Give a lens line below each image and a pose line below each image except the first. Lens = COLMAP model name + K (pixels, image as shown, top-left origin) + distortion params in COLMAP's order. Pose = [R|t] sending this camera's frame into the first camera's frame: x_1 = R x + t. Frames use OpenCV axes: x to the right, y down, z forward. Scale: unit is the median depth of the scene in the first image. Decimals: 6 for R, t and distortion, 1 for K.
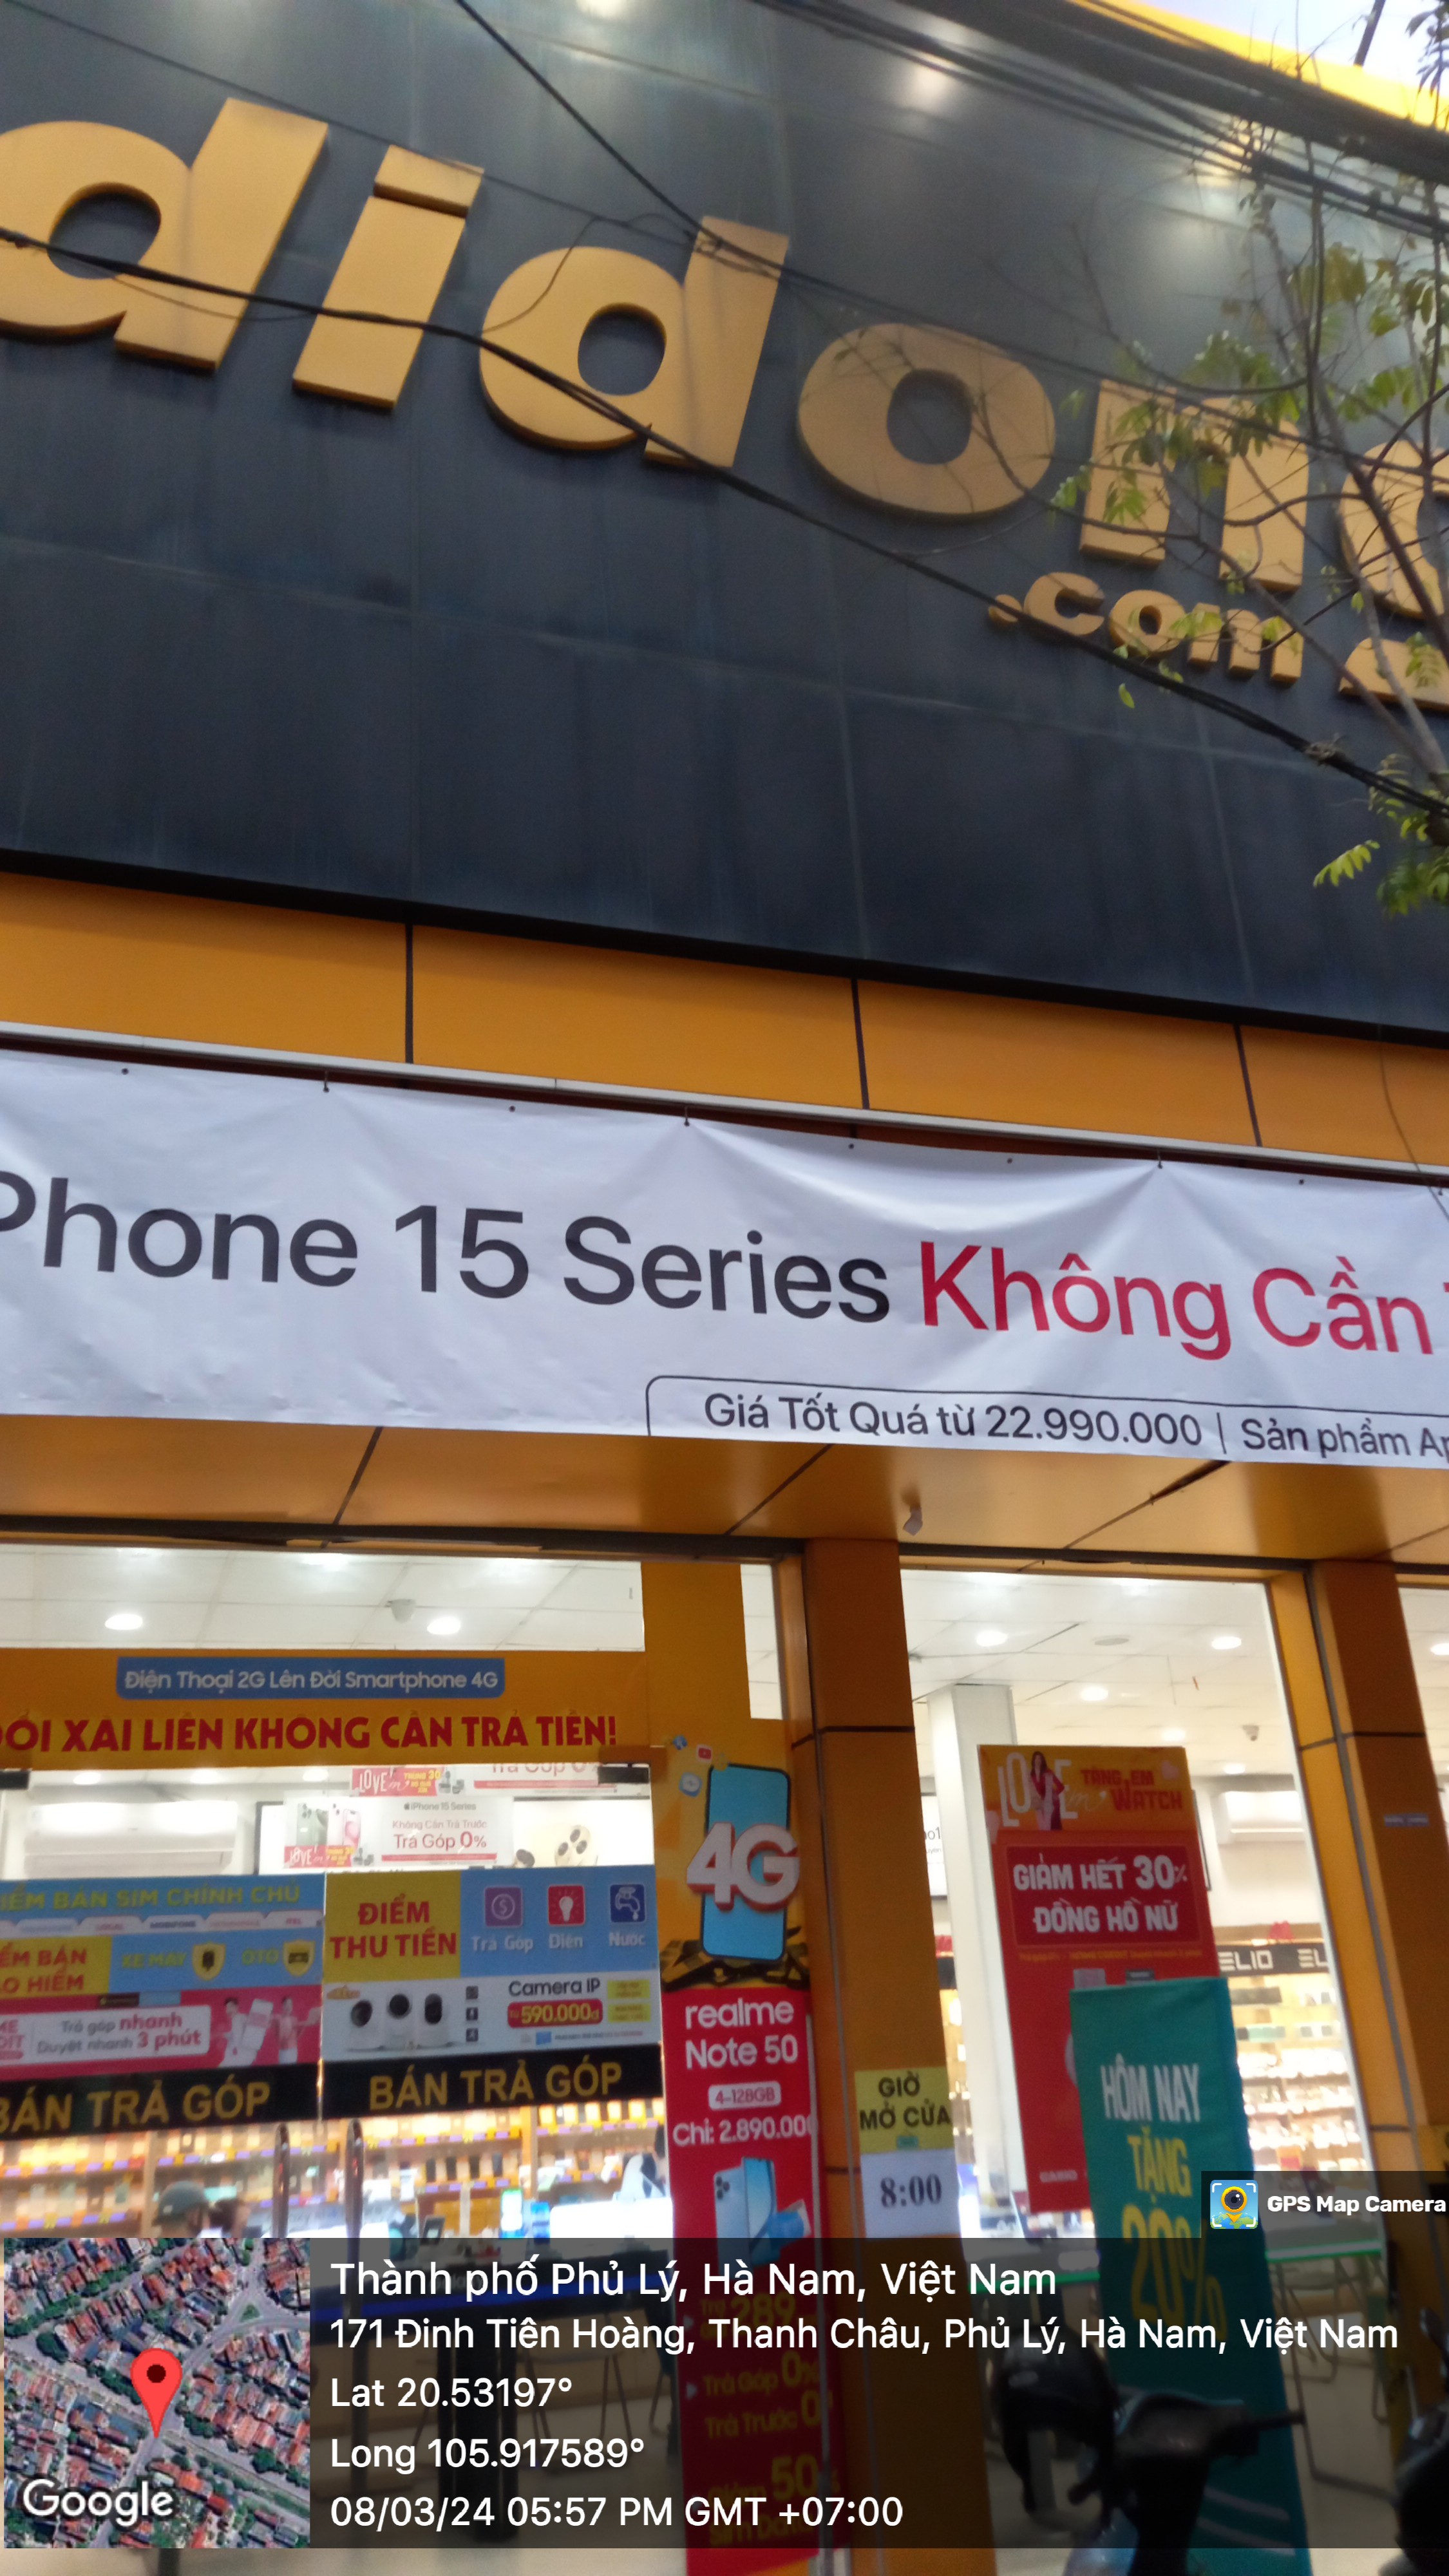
lens RADIAL K [[1940.8, 0, 729.9], [0, 1940.8, 1258.5], [0, 0, 1]] dist [0.041368, 0.001222]
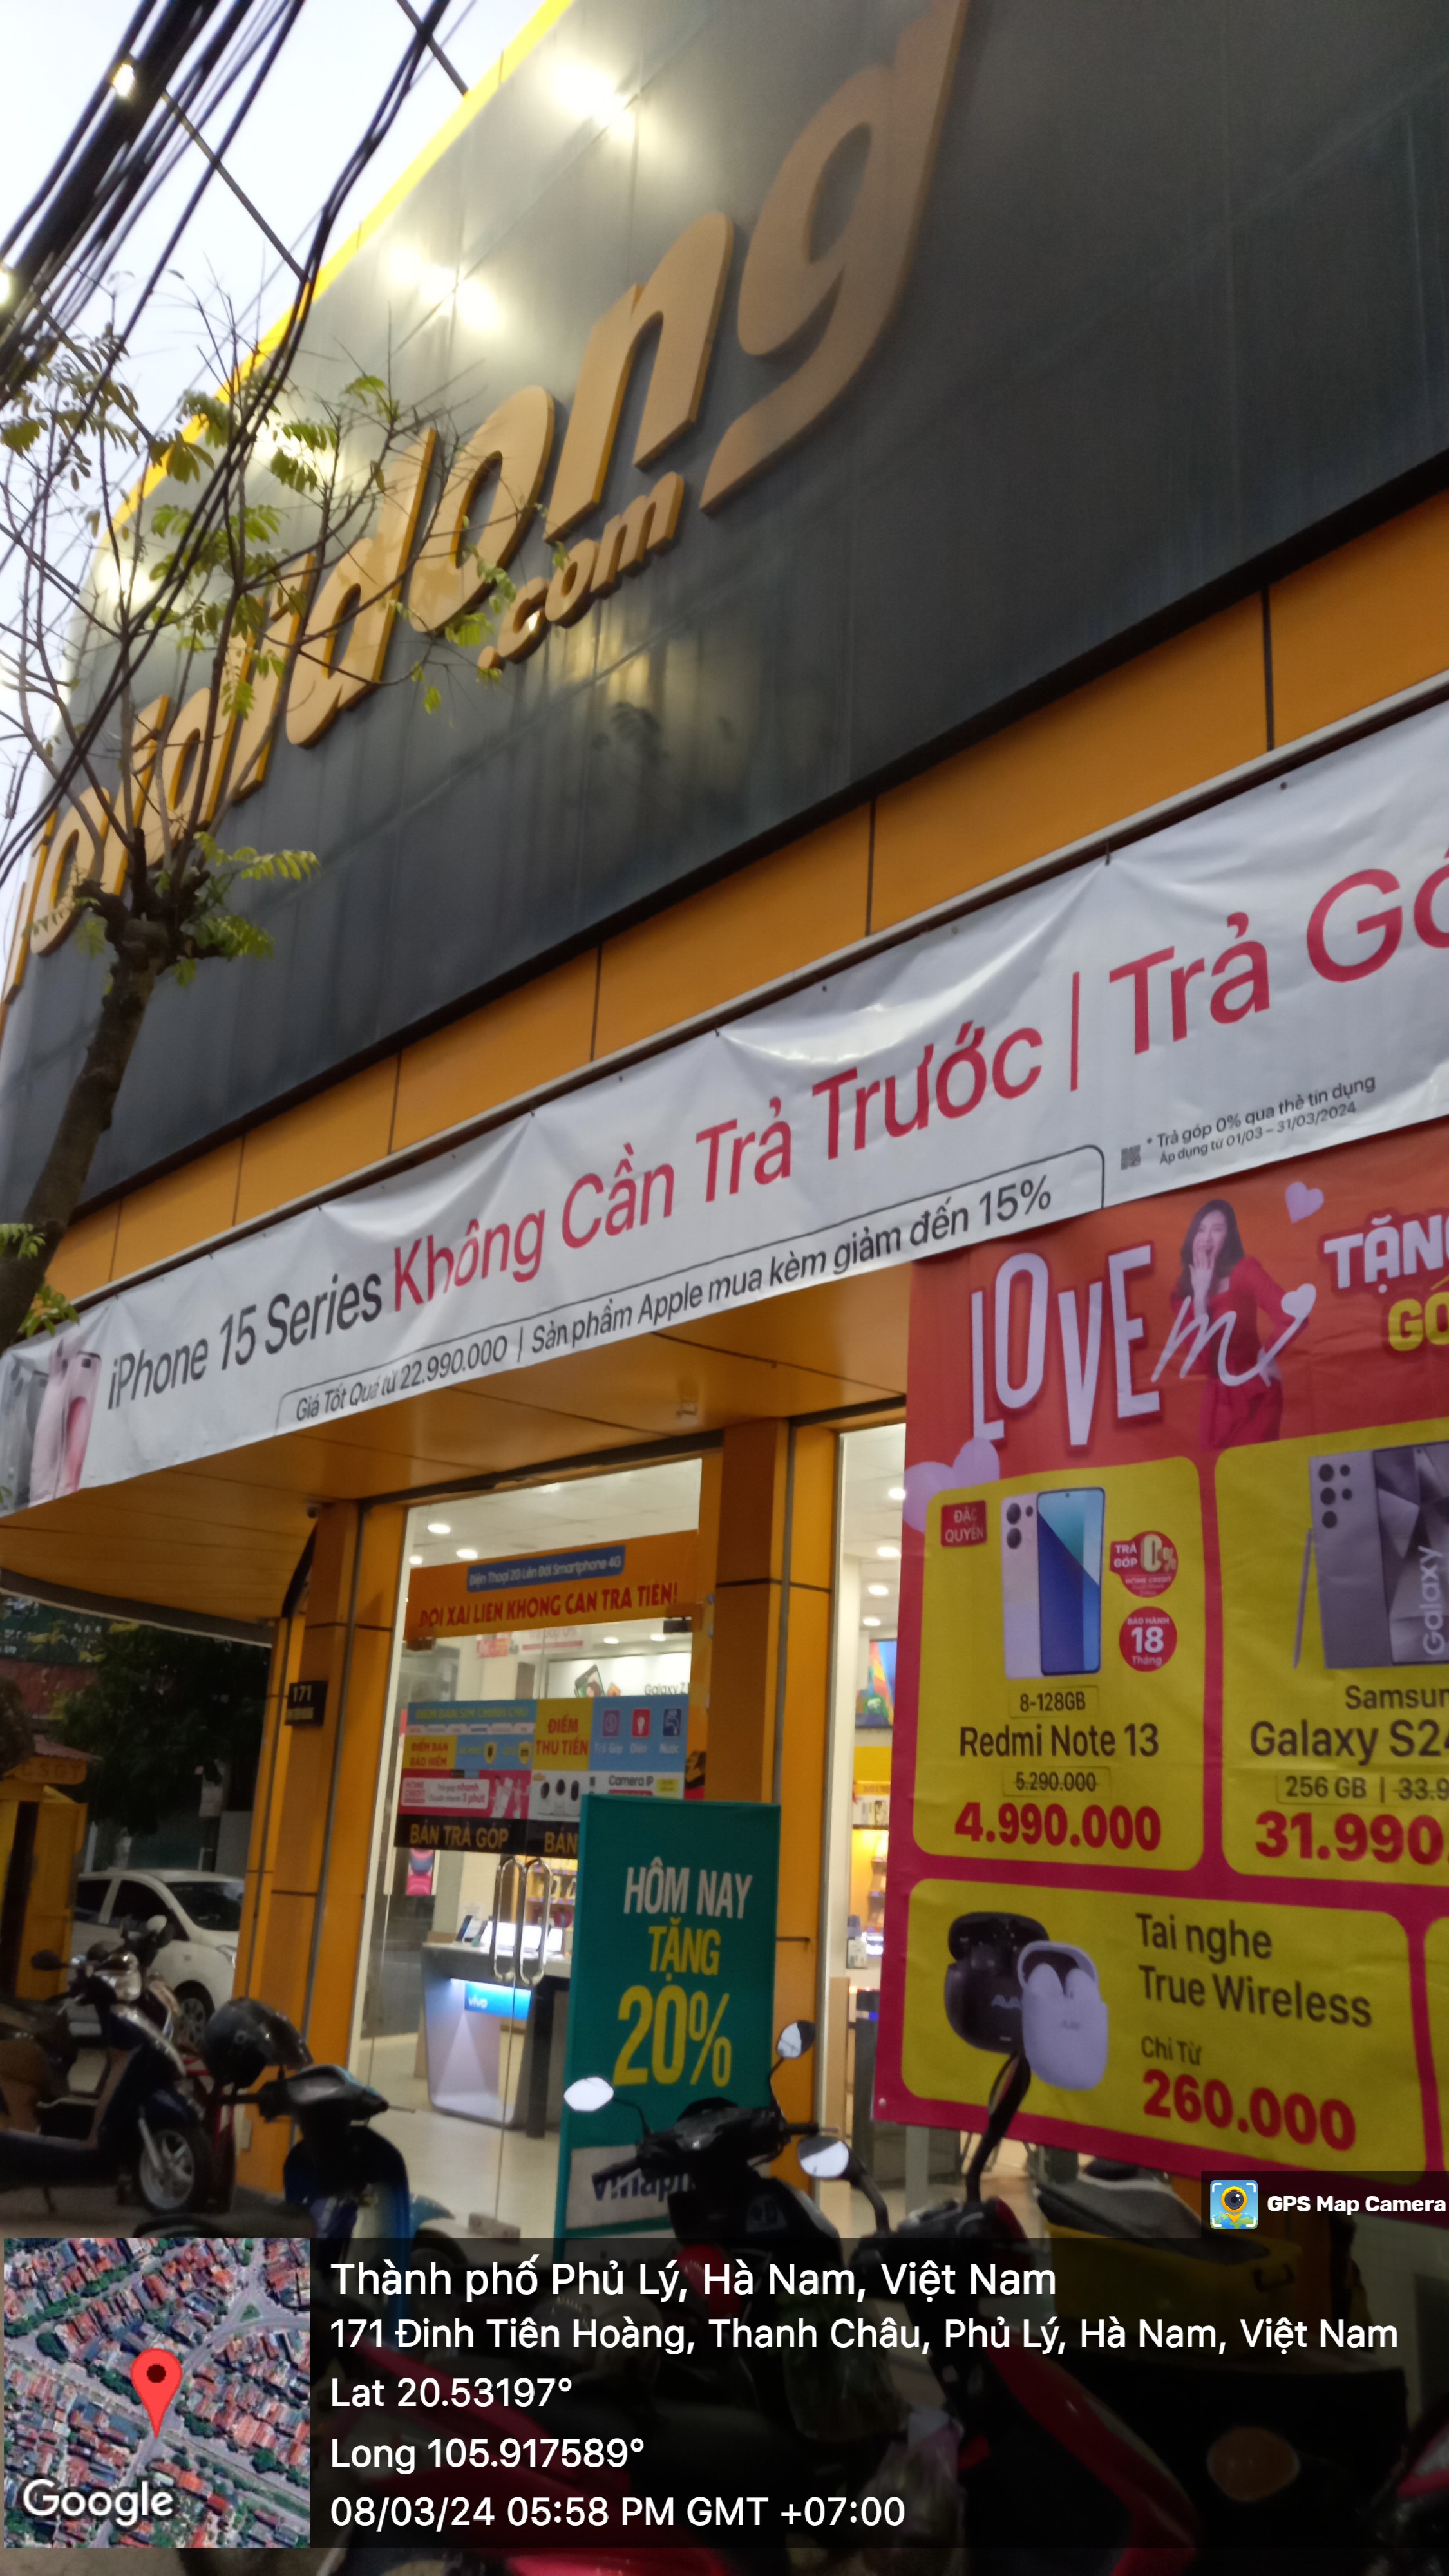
lens RADIAL K [[1857.4, 0, 713.5], [0, 1857.4, 1271.1], [0, 0, 1]] dist [0.070059, -0.066333]
pose [[0.384206, -0.196985, -0.901988, 1.237415], [0.293042, 0.952474, -0.083188, 0.163971], [0.875507, -0.232359, 0.423671, 0.600548]]
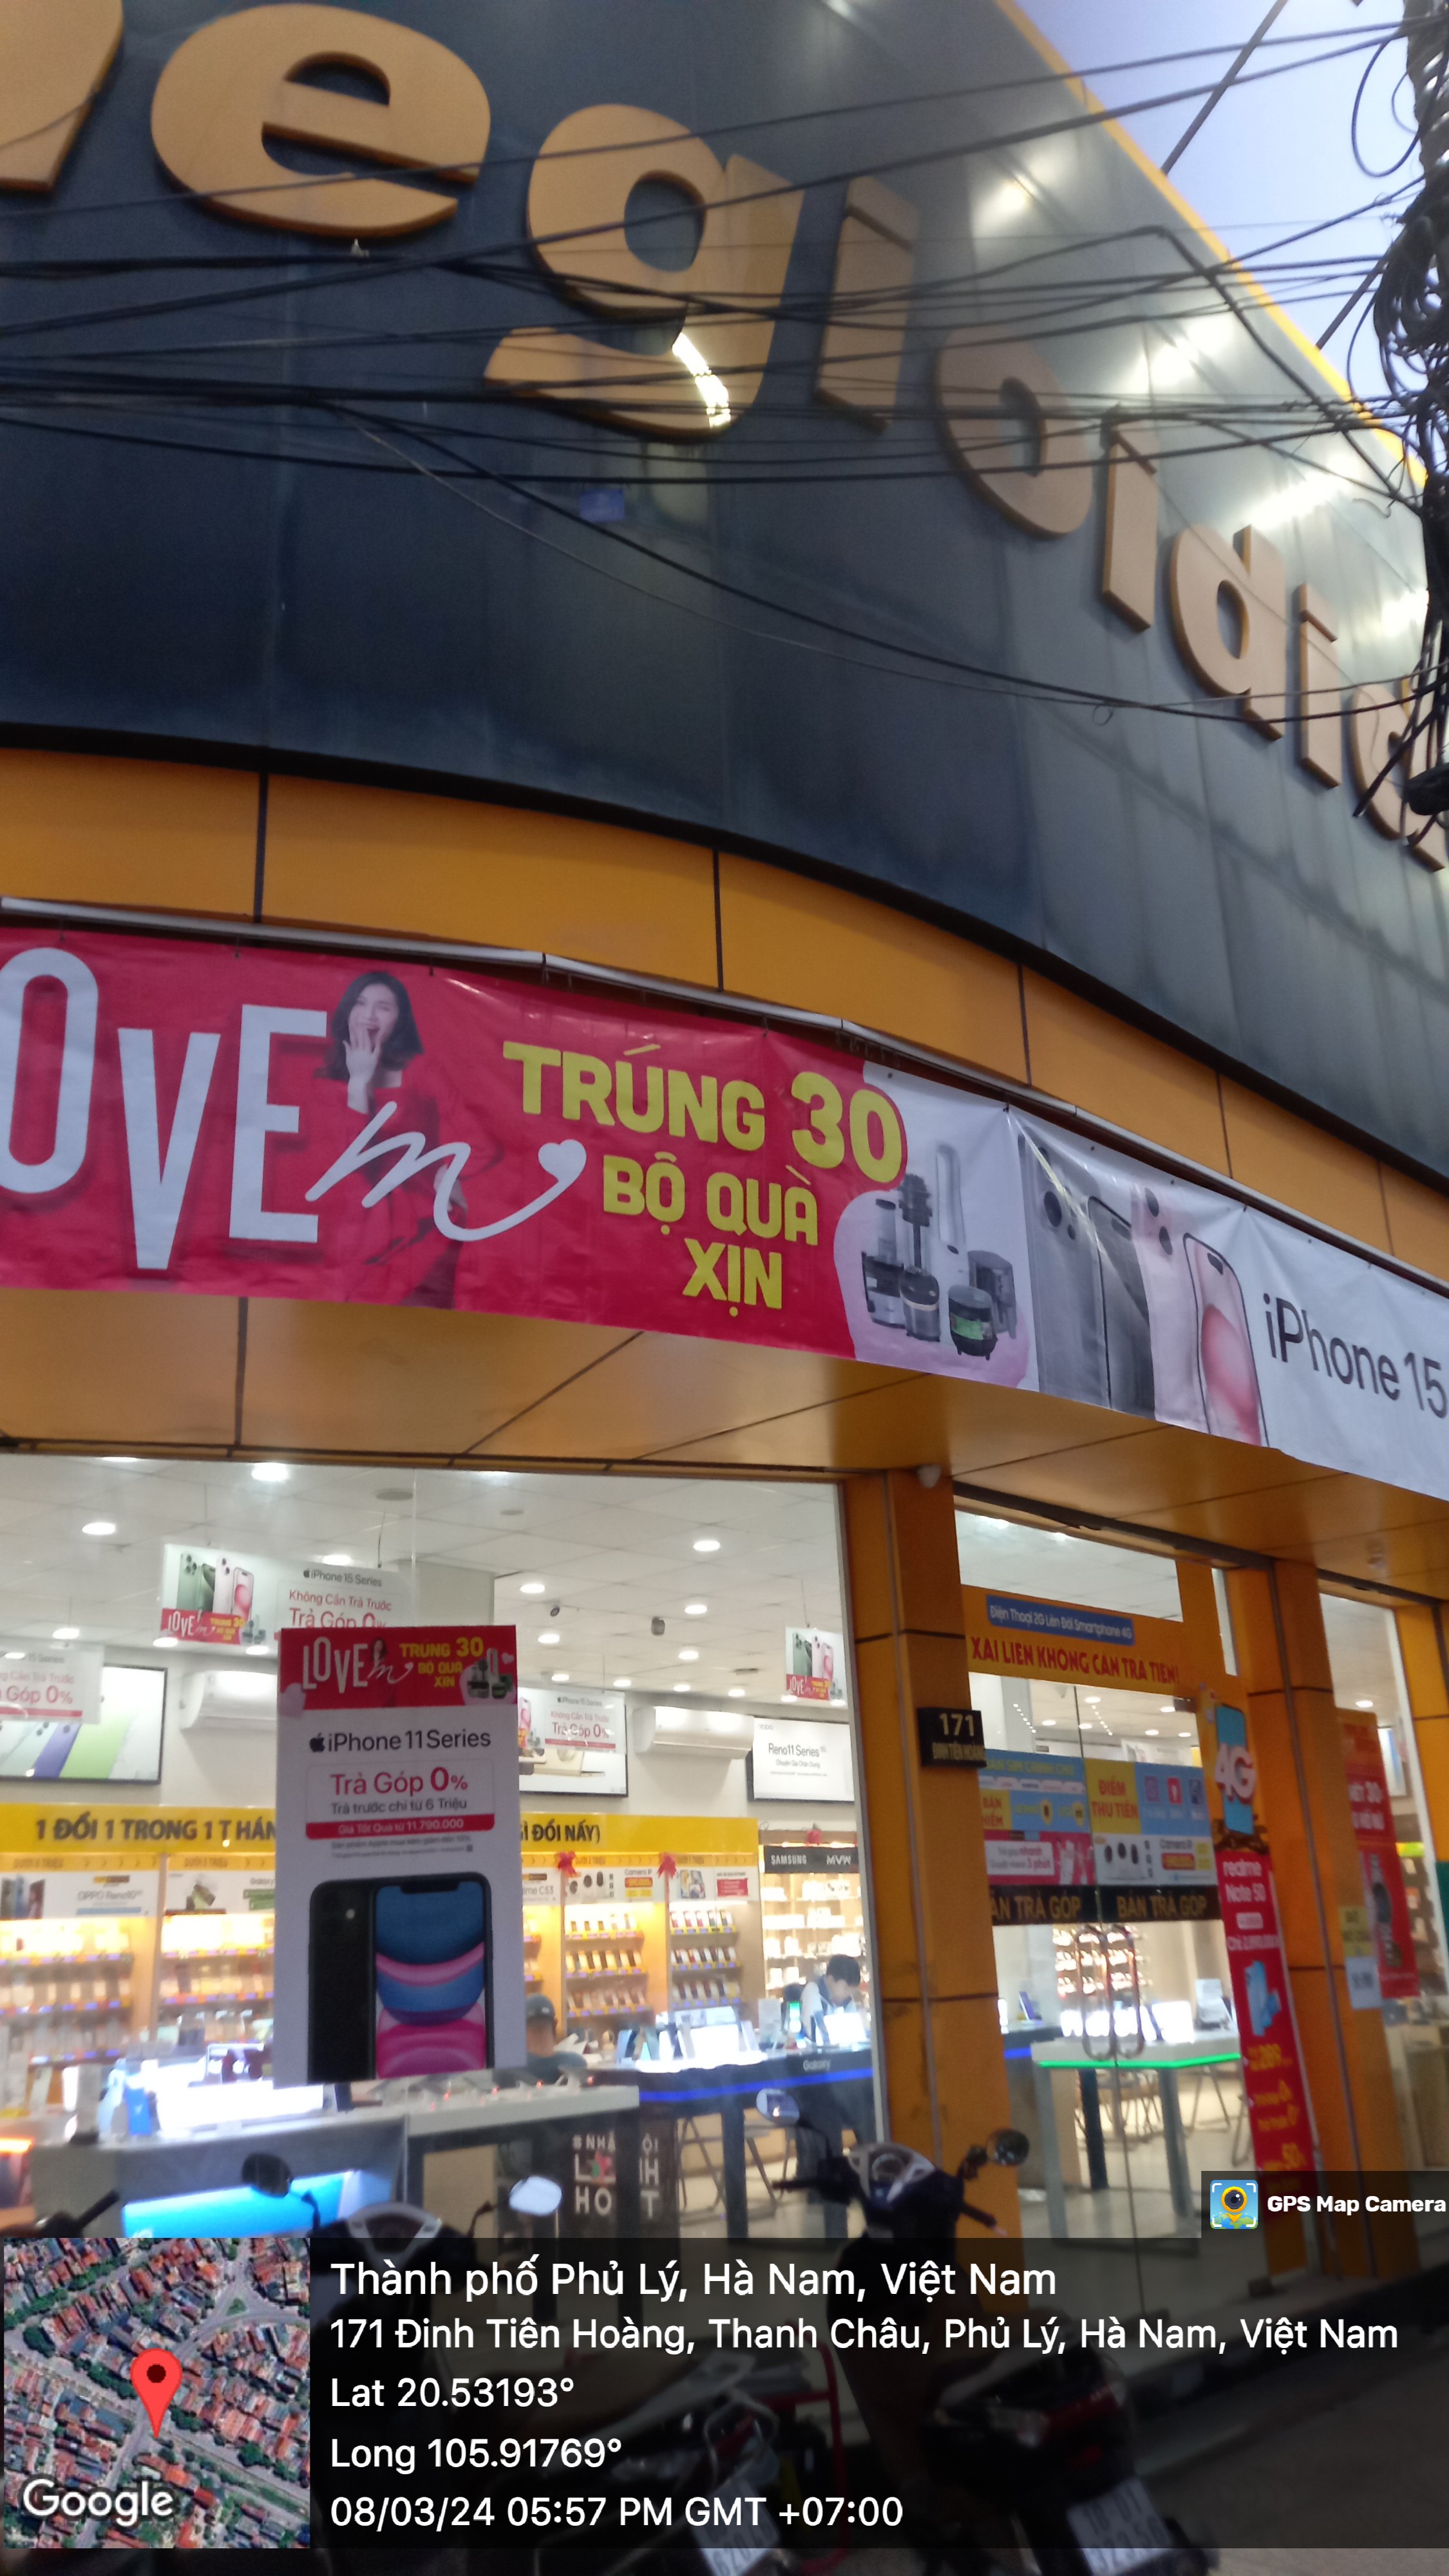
lens RADIAL K [[1857.4, 0, 713.5], [0, 1857.4, 1271.1], [0, 0, 1]] dist [0.070059, -0.066333]
pose [[0.884813, 0.179527, 0.429972, -1.136601], [-0.196186, 0.980550, -0.005691, 0.023749], [-0.422630, -0.079319, 0.902825, -0.108065]]
